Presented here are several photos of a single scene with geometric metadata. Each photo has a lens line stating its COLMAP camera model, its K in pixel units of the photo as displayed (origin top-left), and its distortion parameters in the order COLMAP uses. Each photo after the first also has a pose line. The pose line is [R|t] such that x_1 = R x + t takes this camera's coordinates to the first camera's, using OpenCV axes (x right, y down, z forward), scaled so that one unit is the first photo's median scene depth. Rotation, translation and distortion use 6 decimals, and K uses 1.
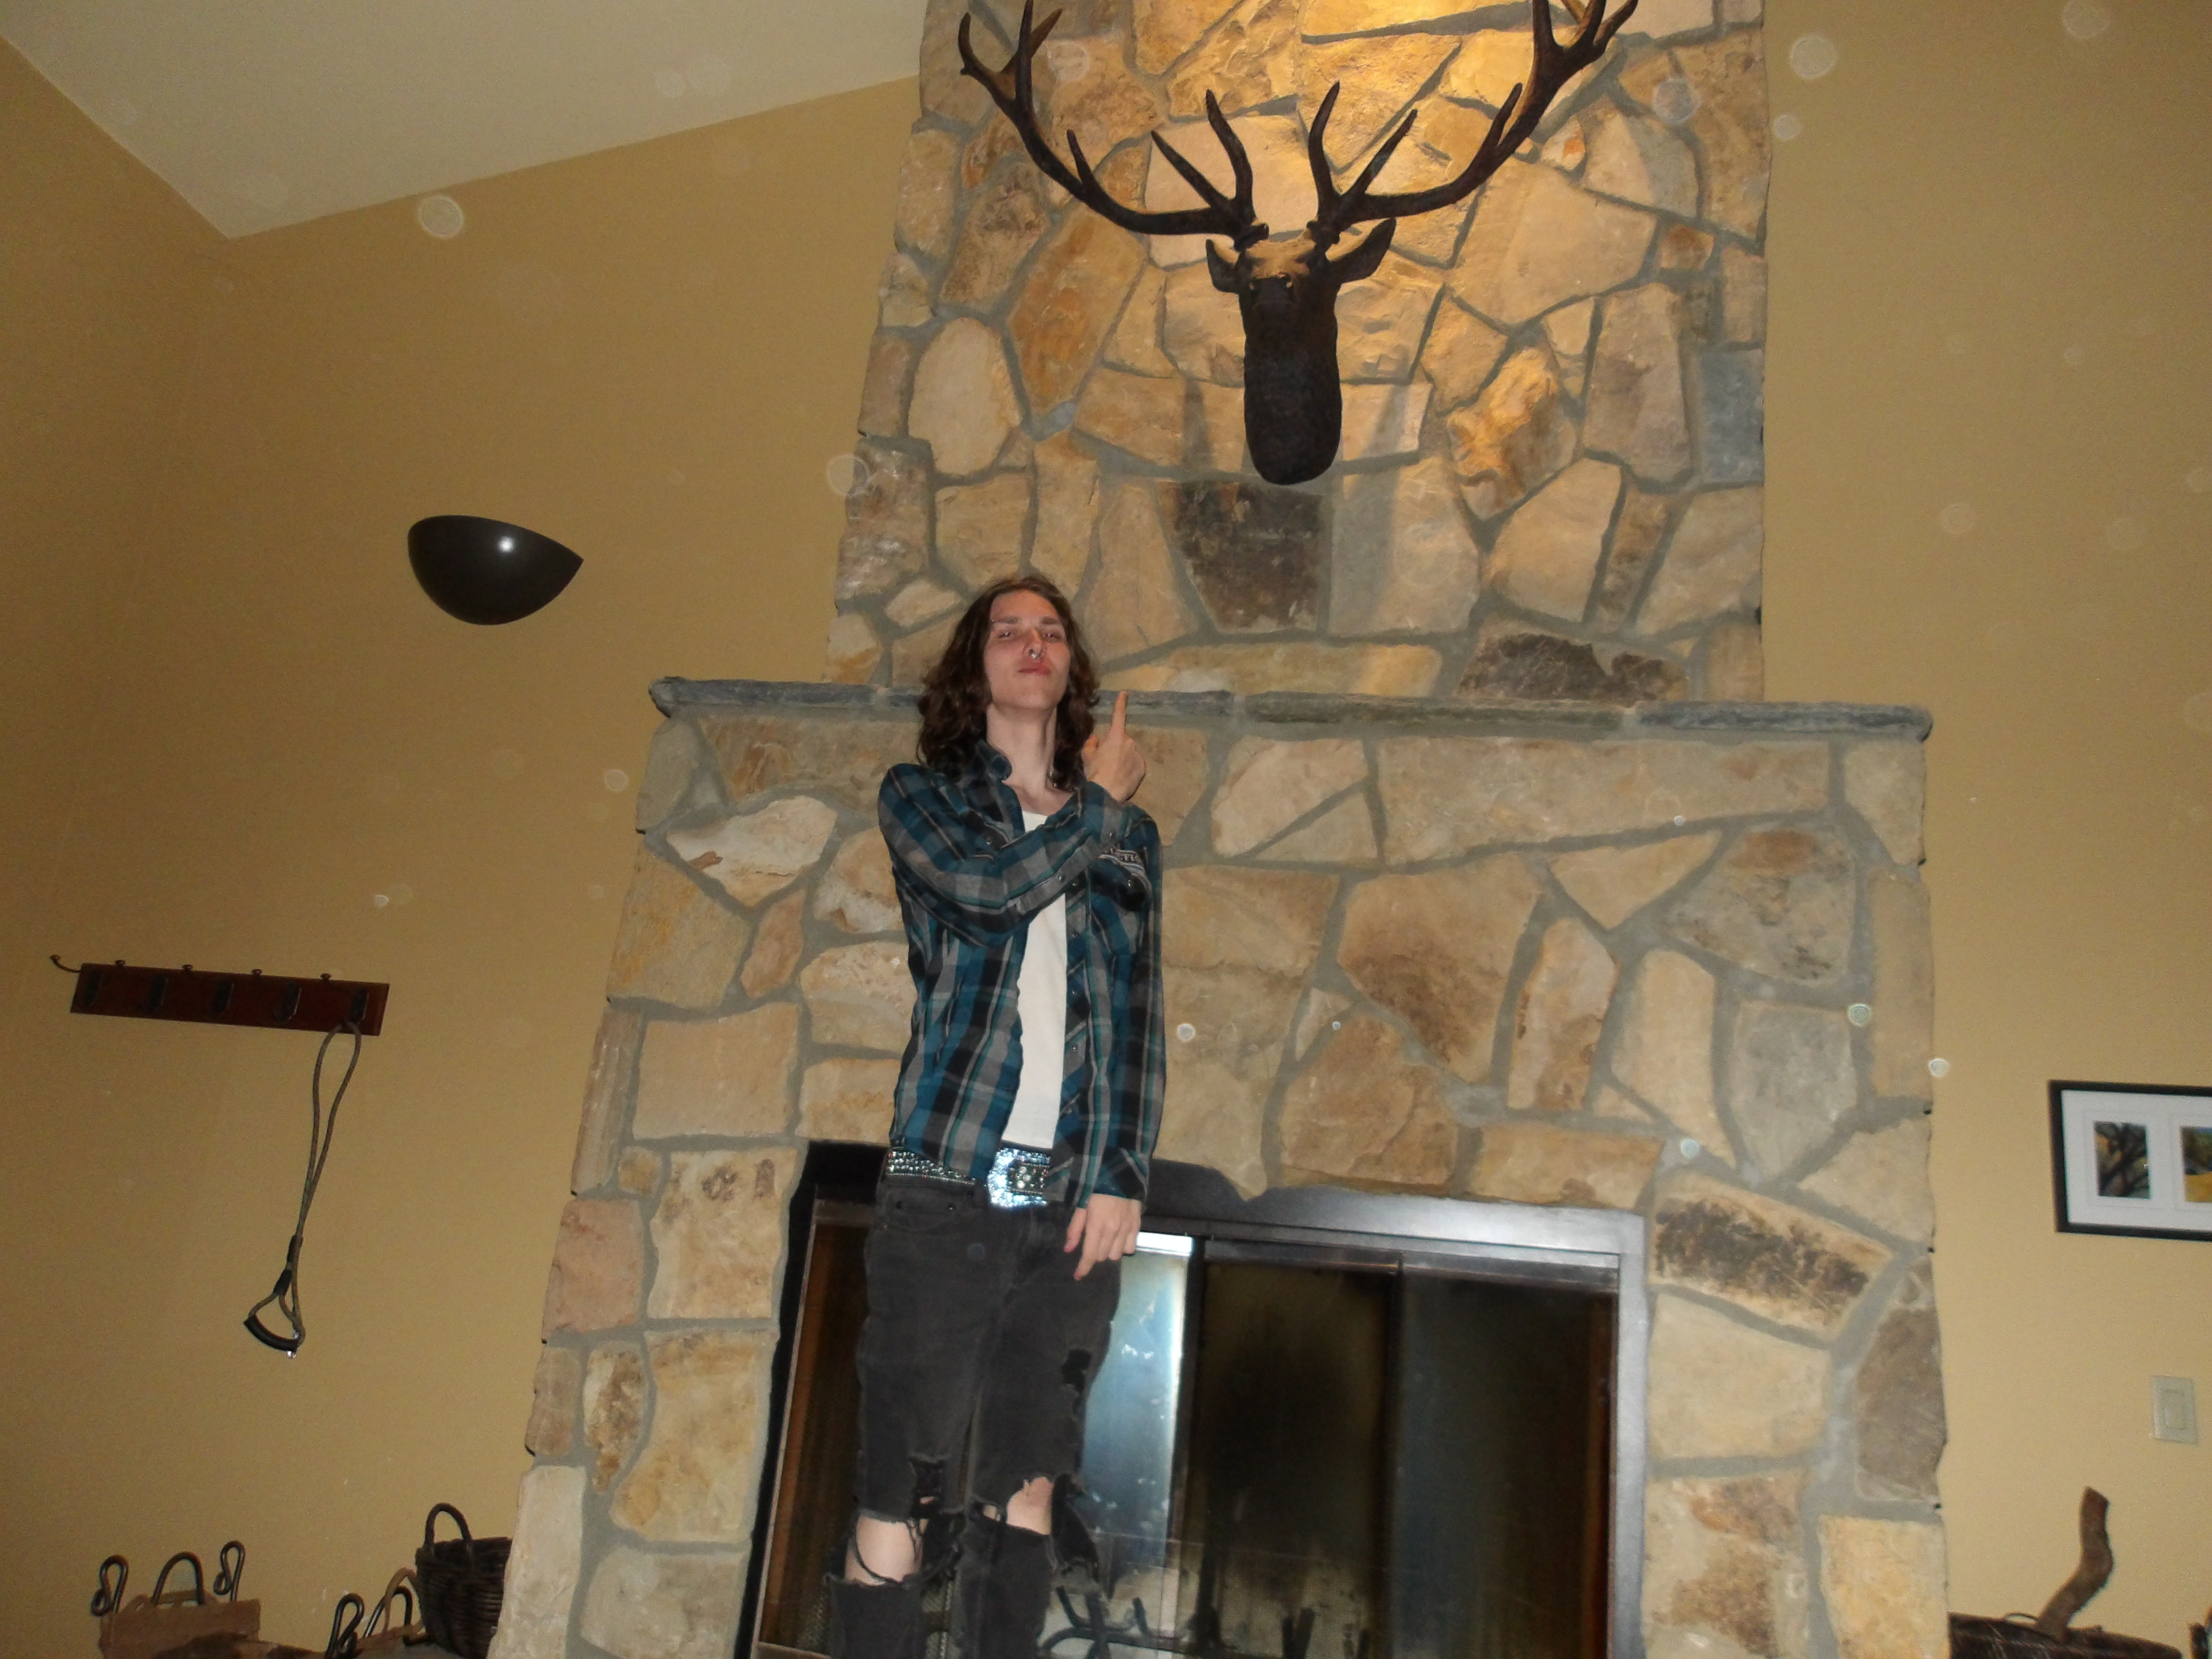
lens RADIAL K [[1778.6, 0, 1106.0], [0, 1778.6, 829.5], [0, 0, 1]] dist [0.001102, 0.004553]
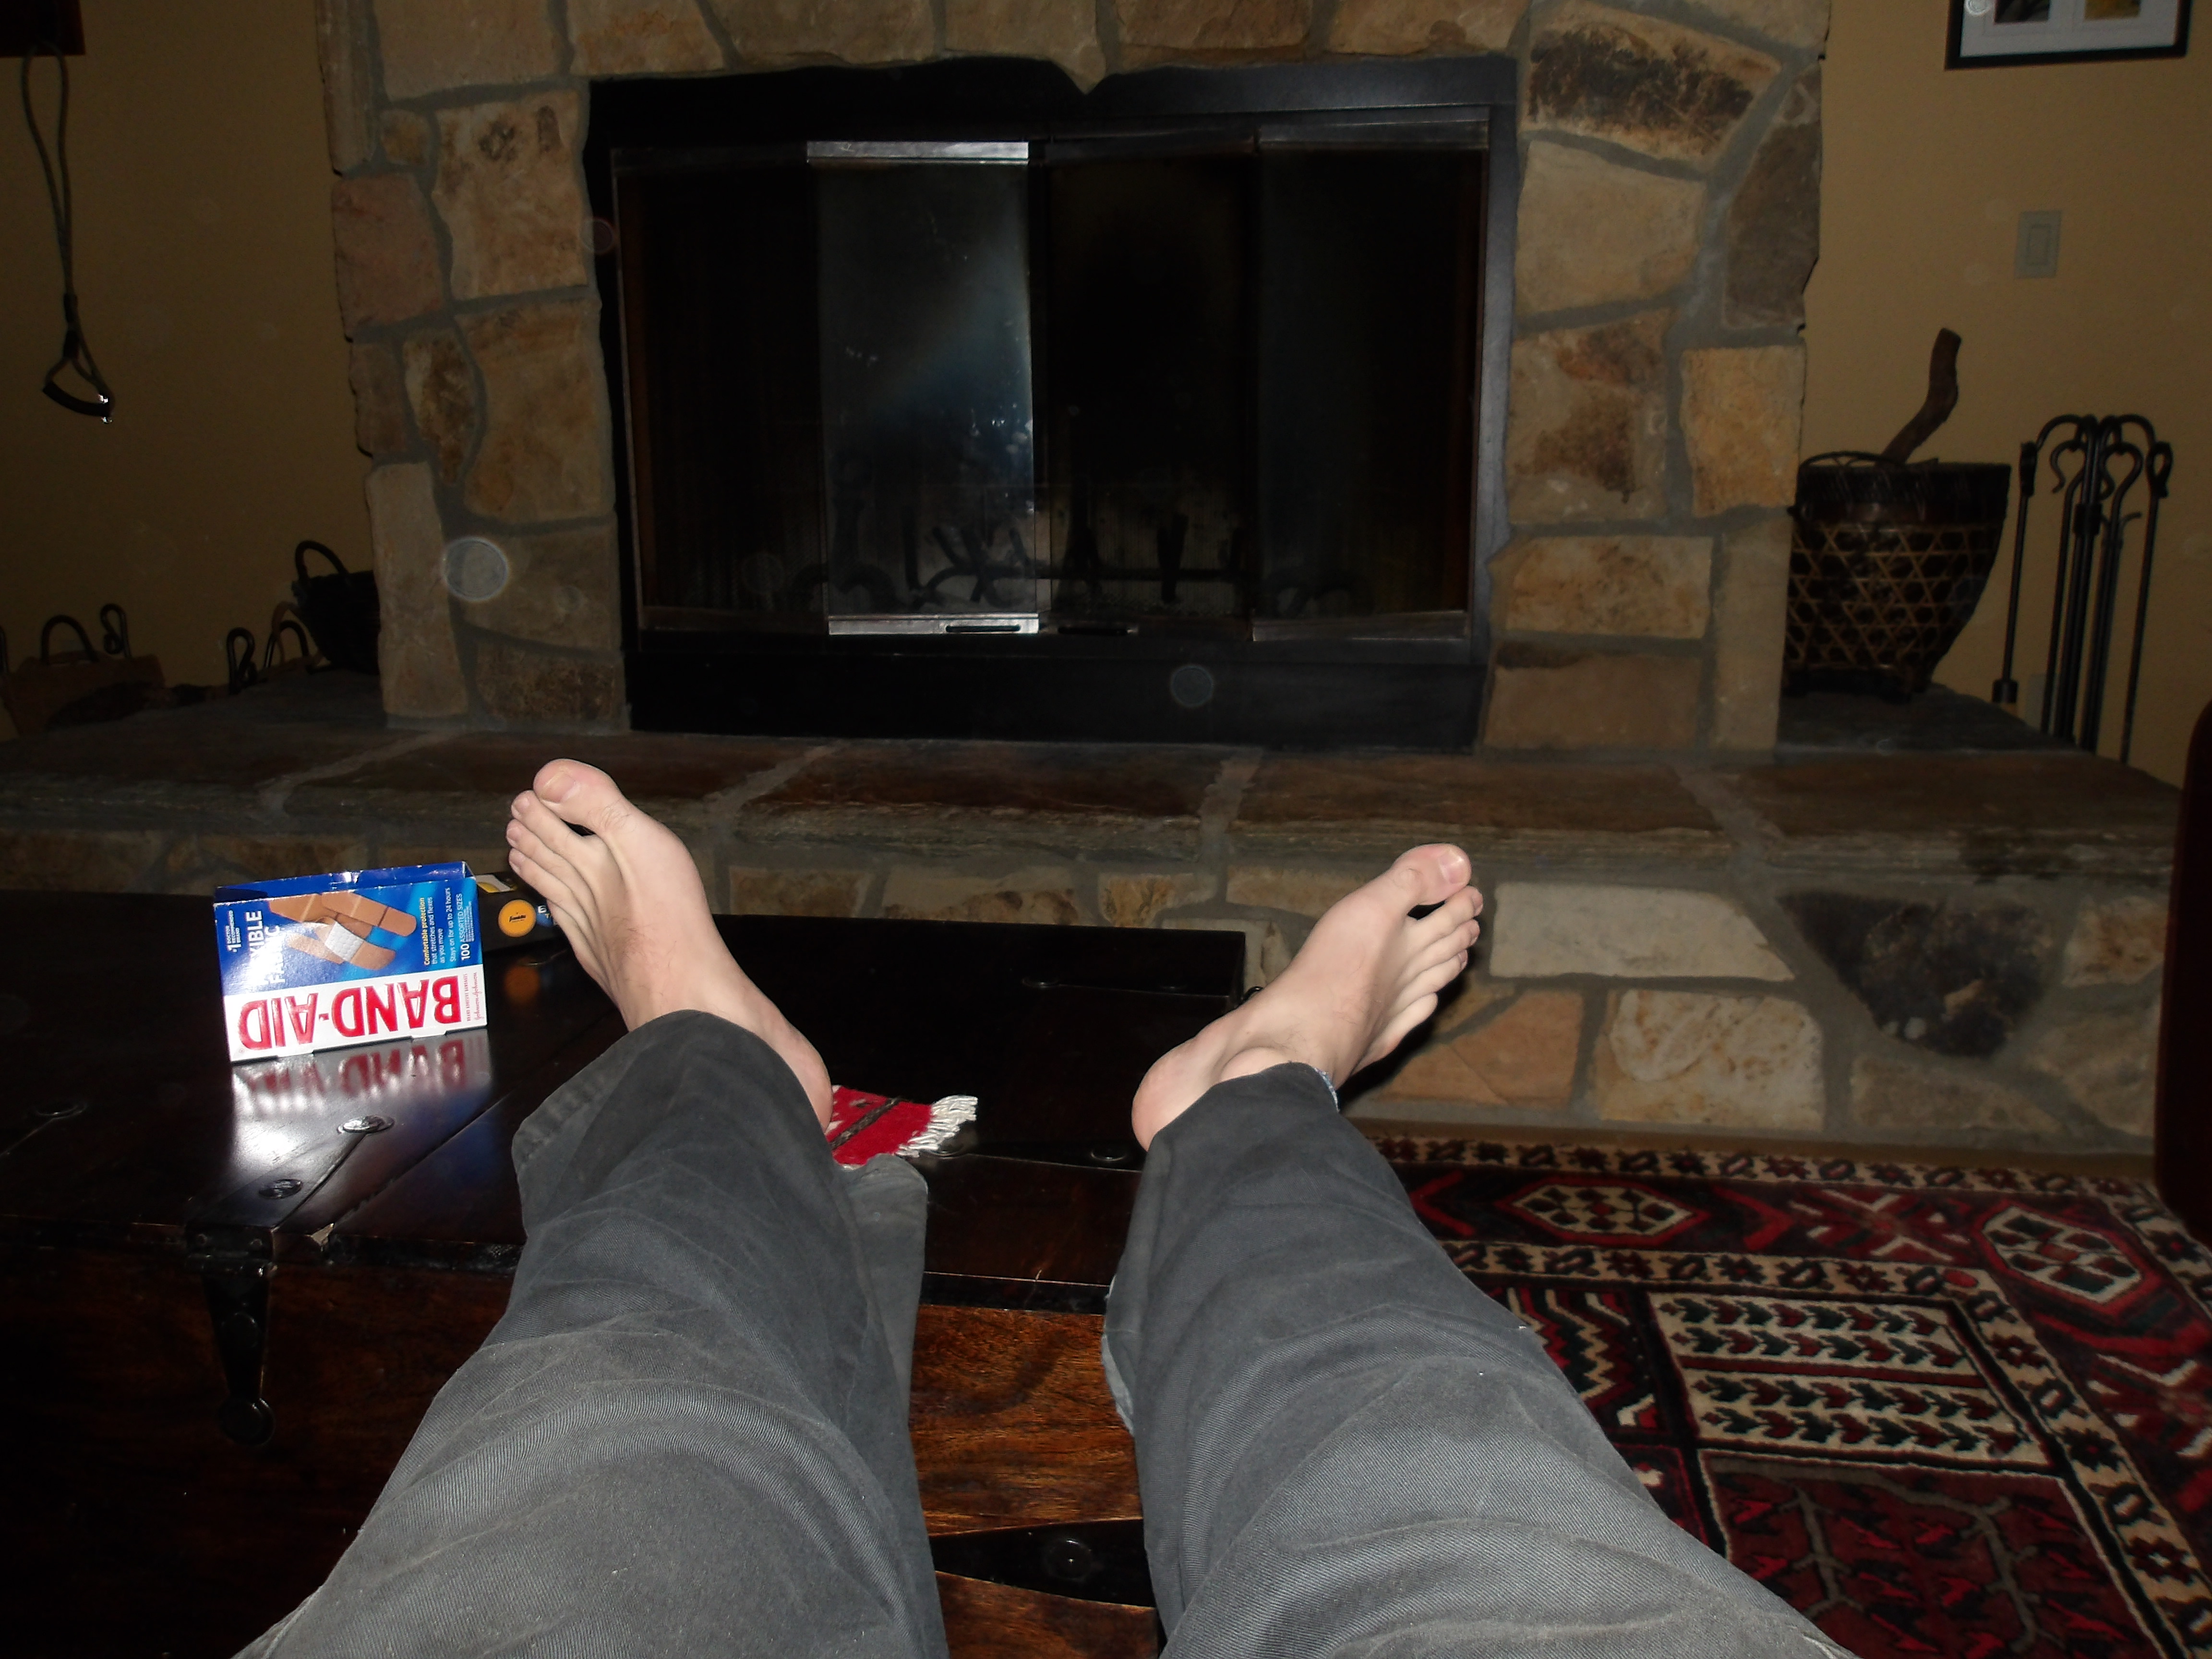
lens RADIAL K [[1758.2, 0, 1106.0], [0, 1758.2, 829.5], [0, 0, 1]] dist [-0.009314, 0.007506]
pose [[0.992723, -0.114305, 0.037886, 0.012983], [0.082890, 0.876847, 0.473571, 0.115055], [-0.087352, -0.466984, 0.879941, 0.039896]]
